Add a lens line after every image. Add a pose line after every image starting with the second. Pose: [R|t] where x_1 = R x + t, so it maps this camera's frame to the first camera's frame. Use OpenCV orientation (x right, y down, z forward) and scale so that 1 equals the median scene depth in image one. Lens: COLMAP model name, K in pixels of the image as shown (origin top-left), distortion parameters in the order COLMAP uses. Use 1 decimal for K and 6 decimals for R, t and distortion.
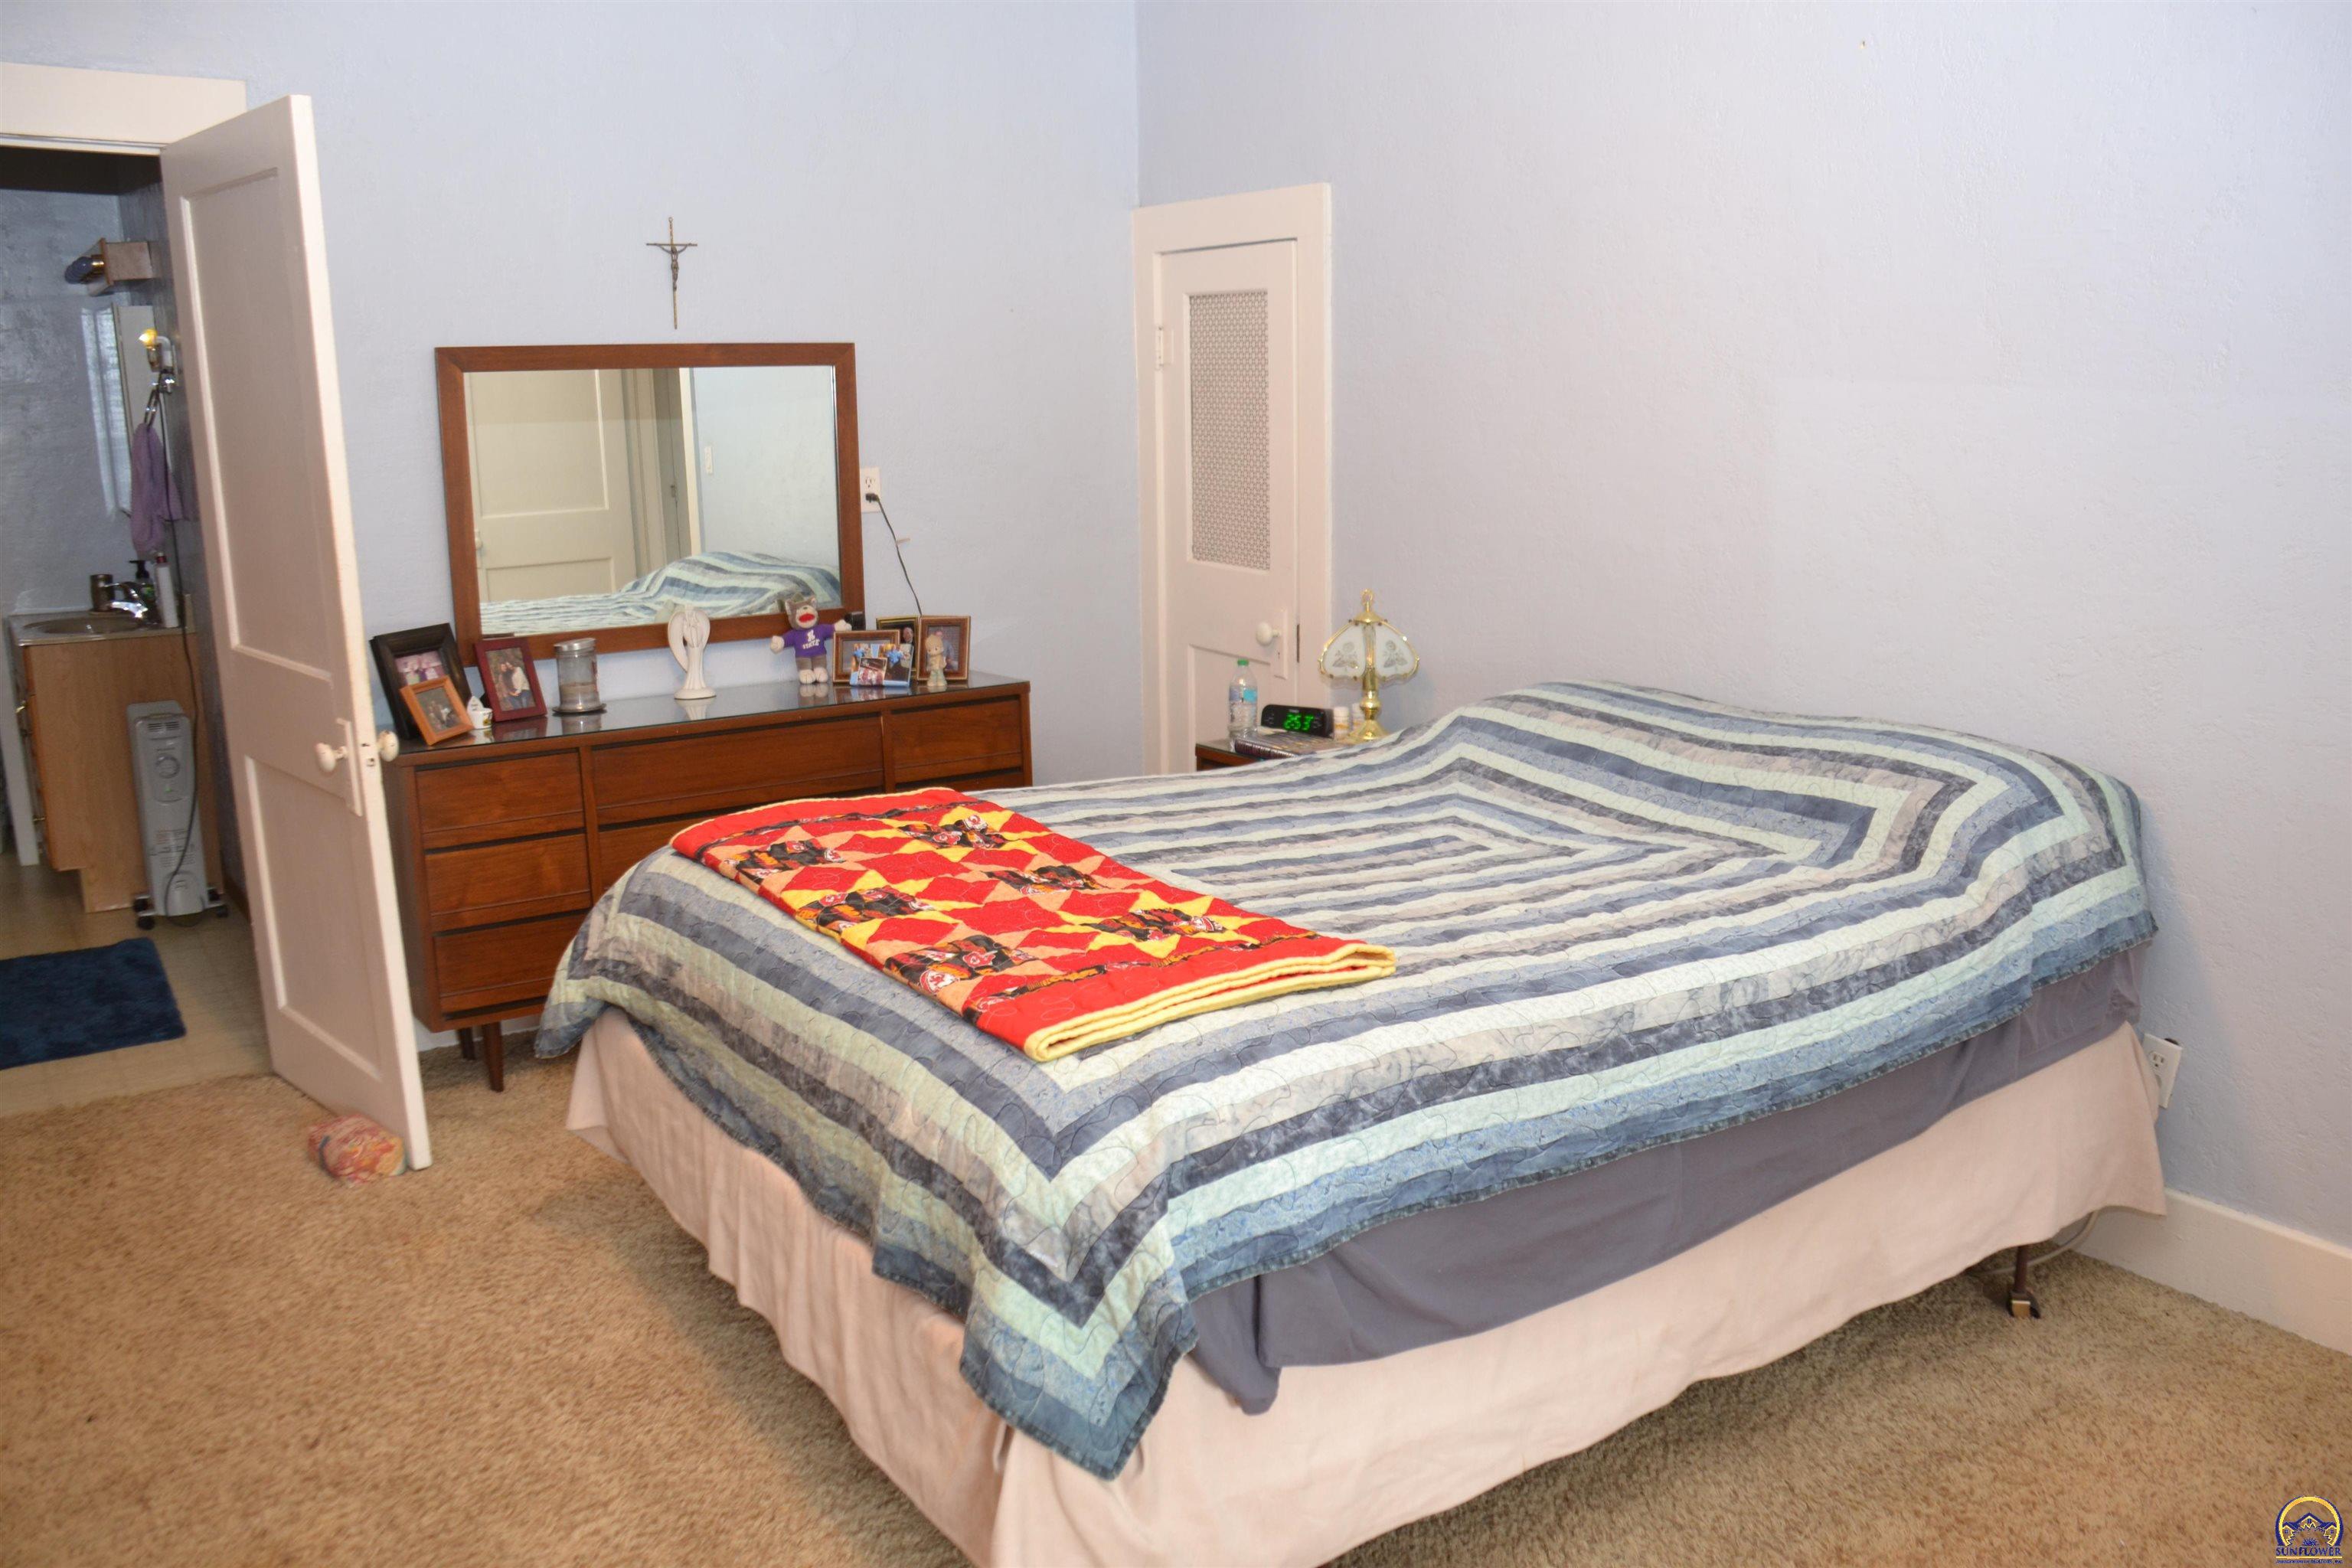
lens RADIAL K [[1859.8, 0, 1176.0], [0, 1859.8, 784.0], [0, 0, 1]] dist [-0.130081, -0.001515]
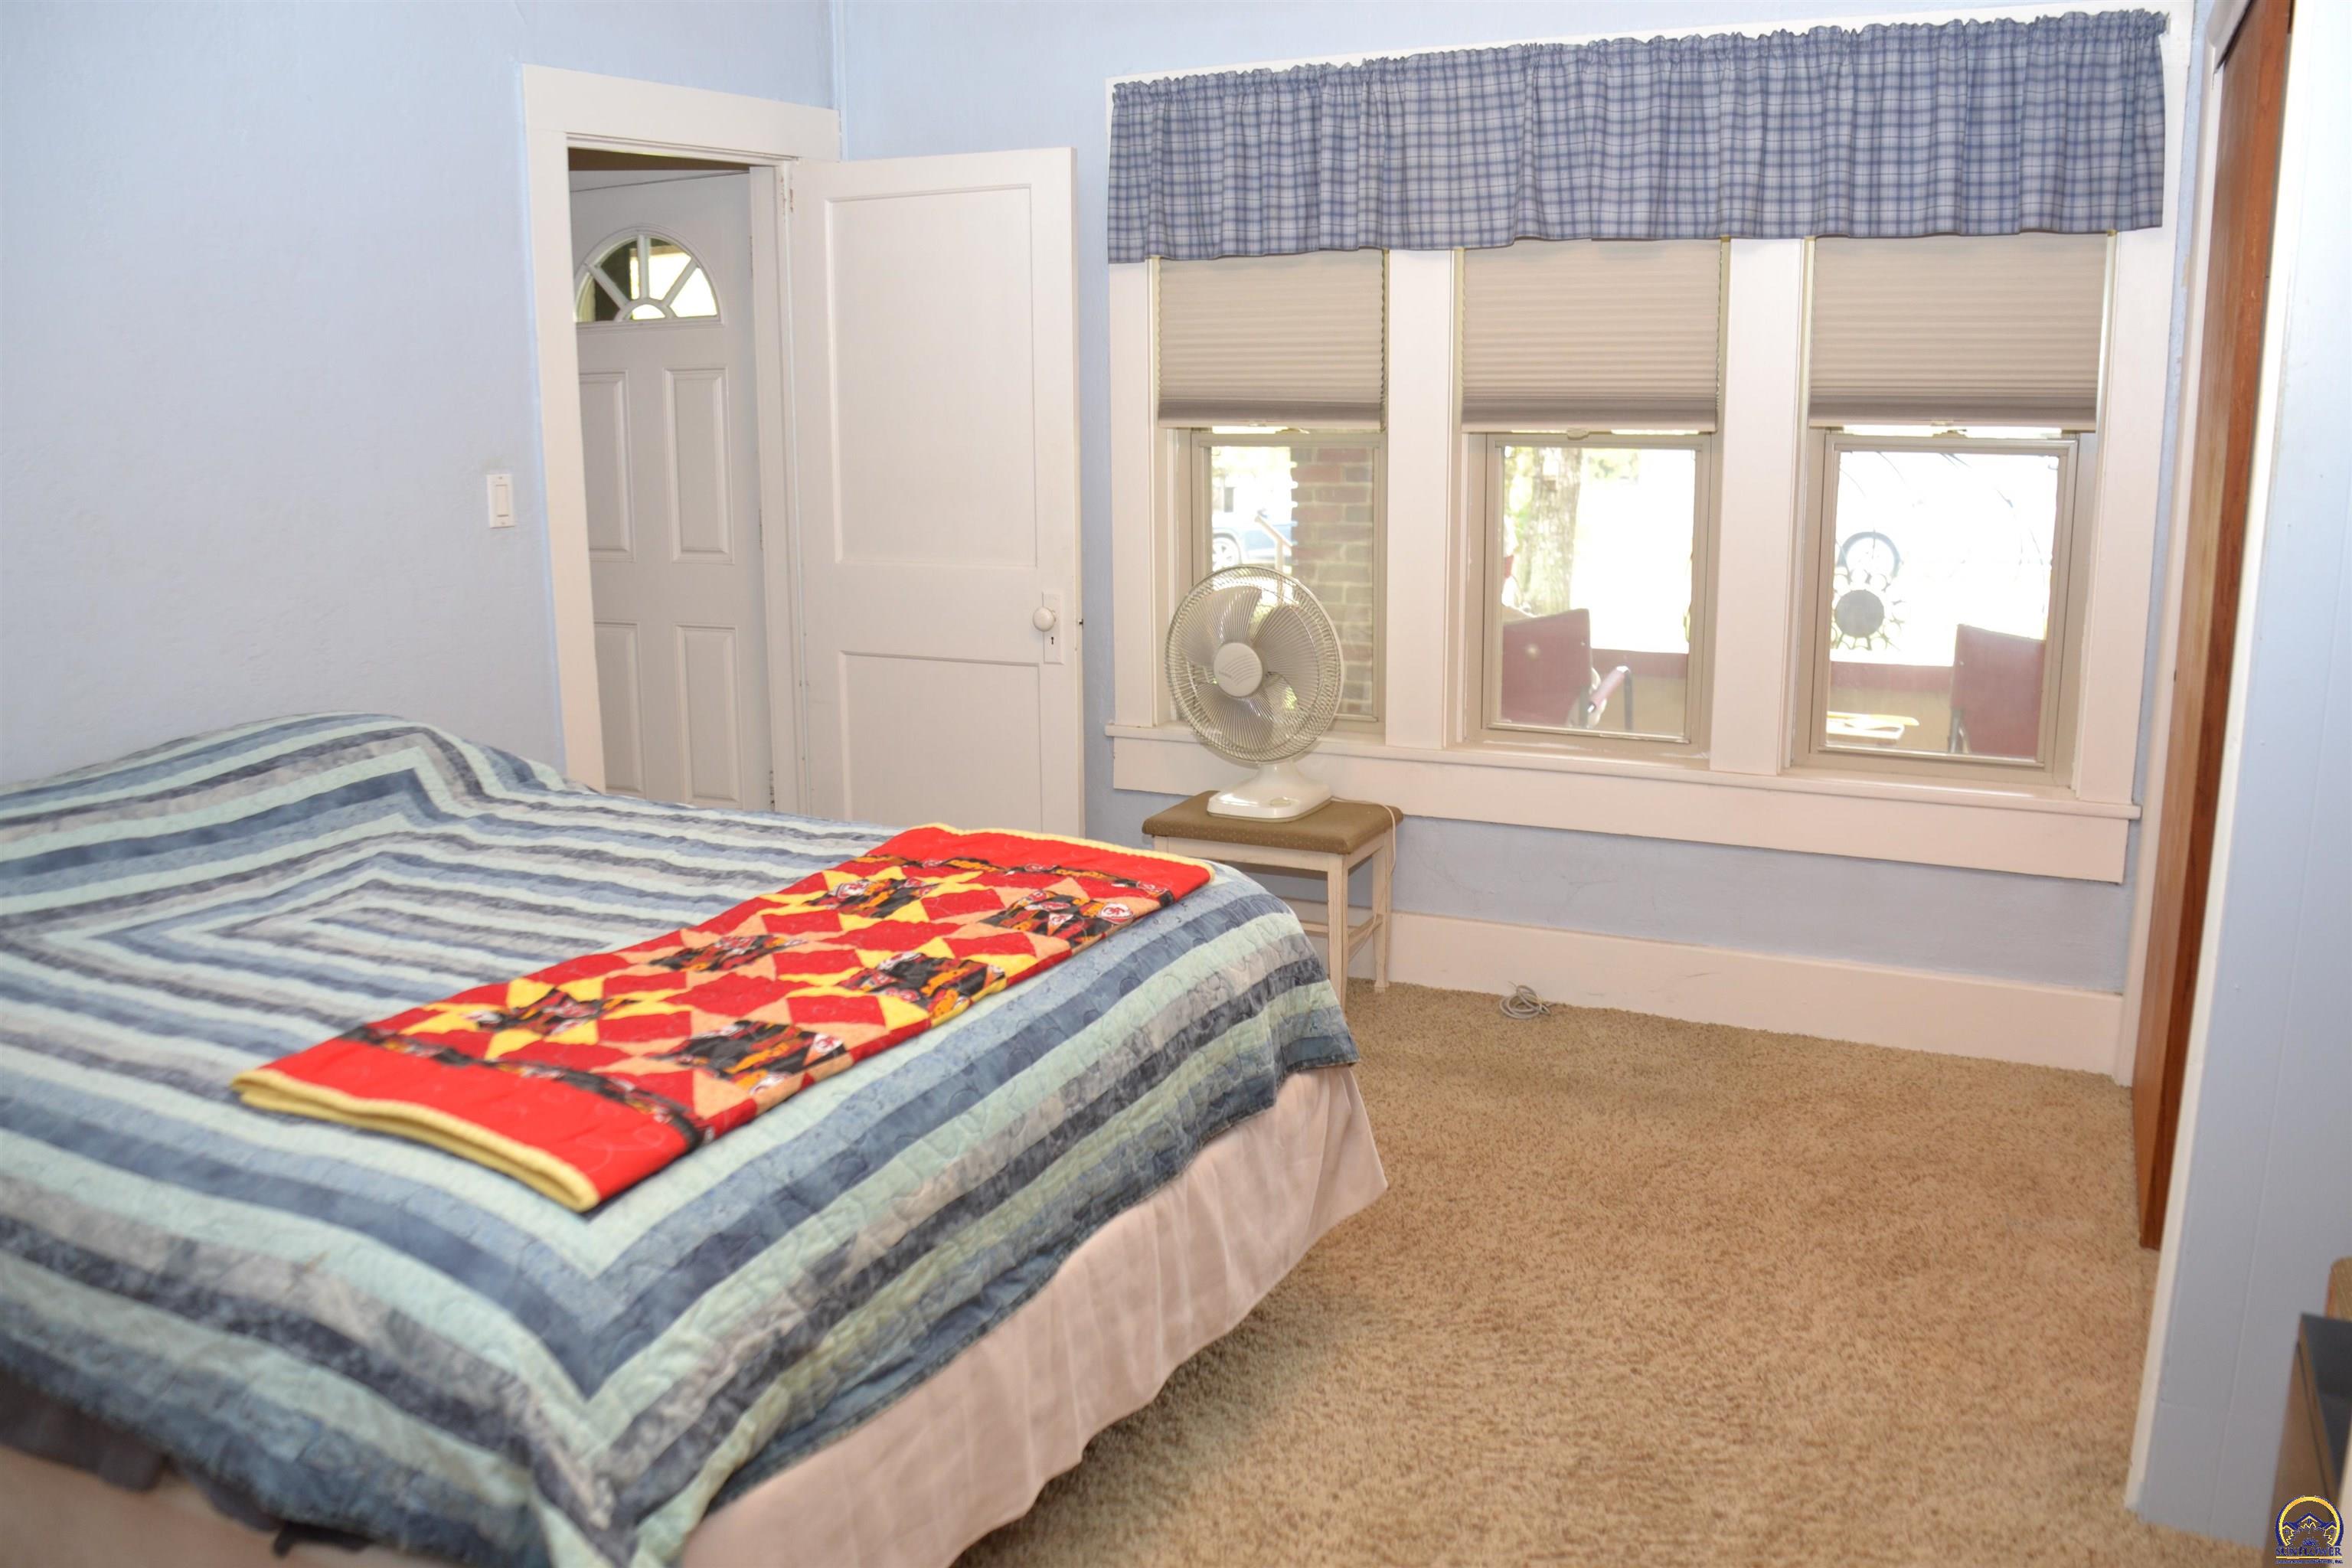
lens RADIAL K [[1859.8, 0, 1176.0], [0, 1859.8, 784.0], [0, 0, 1]] dist [-0.130081, -0.001515]
pose [[-0.470477, -0.160909, 0.867617, -0.963411], [0.209328, 0.934815, 0.286883, -0.238310], [-0.857224, 0.316588, -0.406127, 1.251549]]
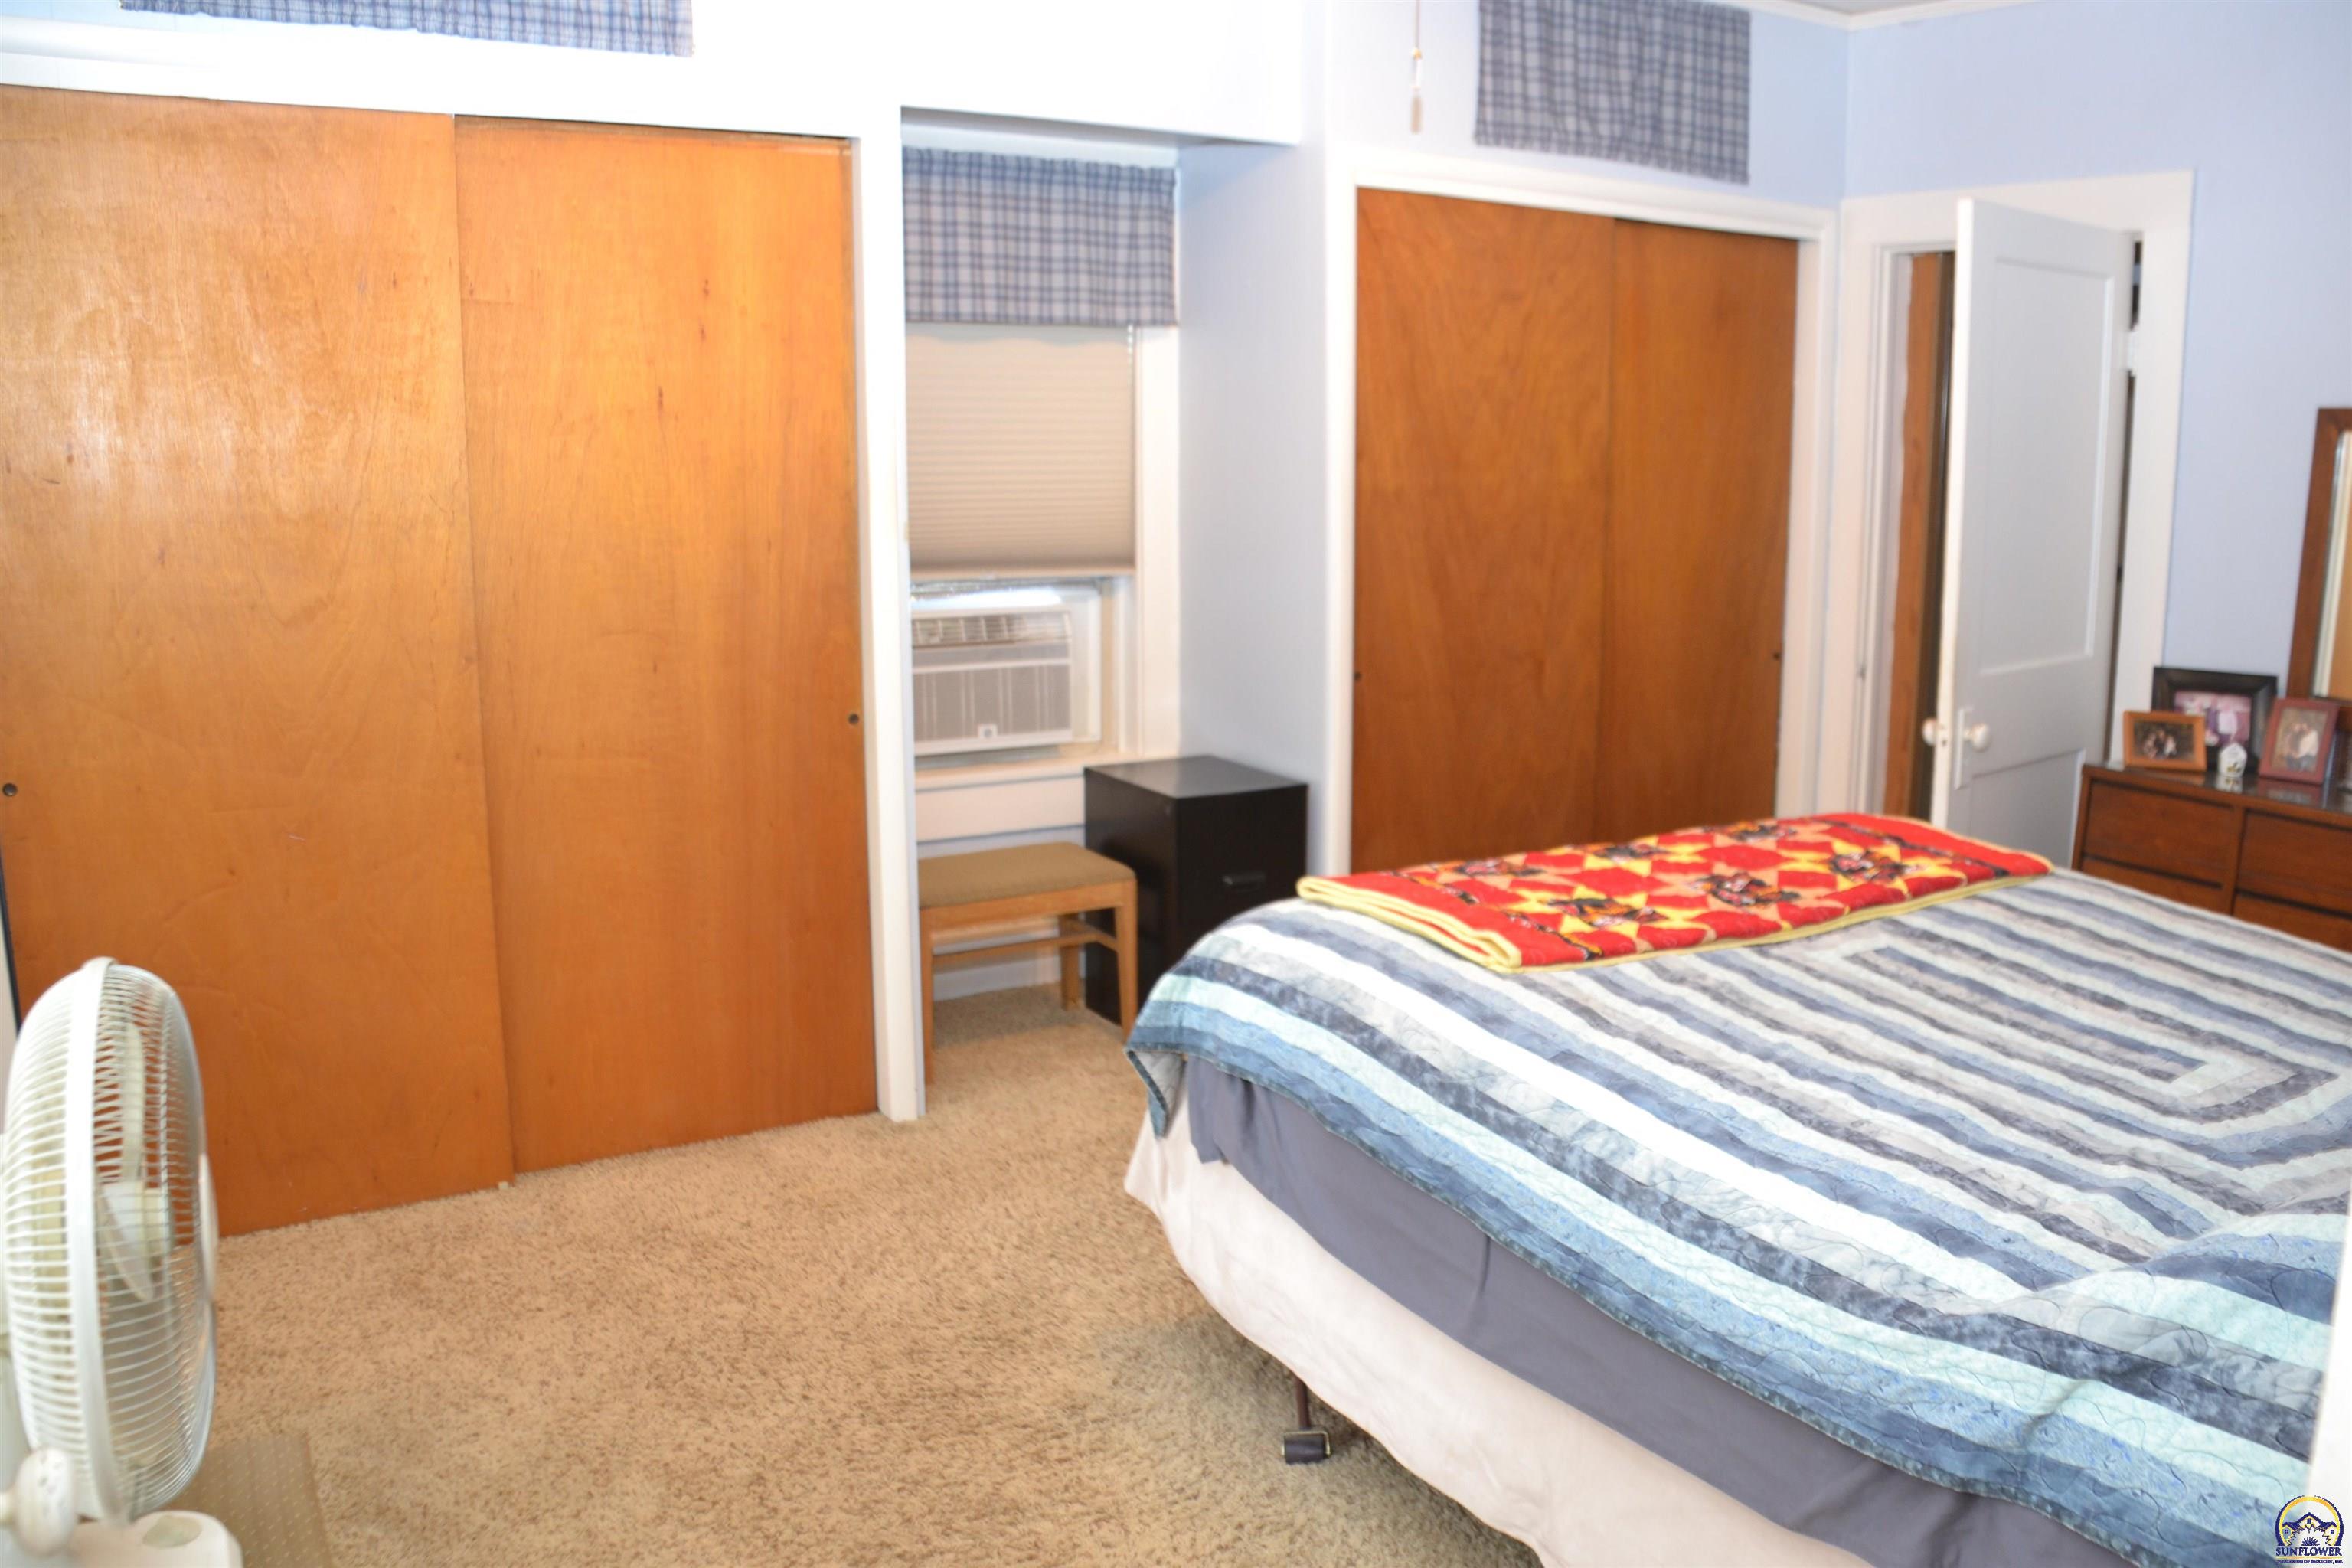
lens RADIAL K [[1859.8, 0, 1176.0], [0, 1859.8, 784.0], [0, 0, 1]] dist [-0.130081, -0.001515]
pose [[-0.085921, 0.191404, -0.977743, 1.091190], [-0.217227, 0.954163, 0.205877, -0.171933], [0.972332, 0.230081, -0.040405, 0.777139]]
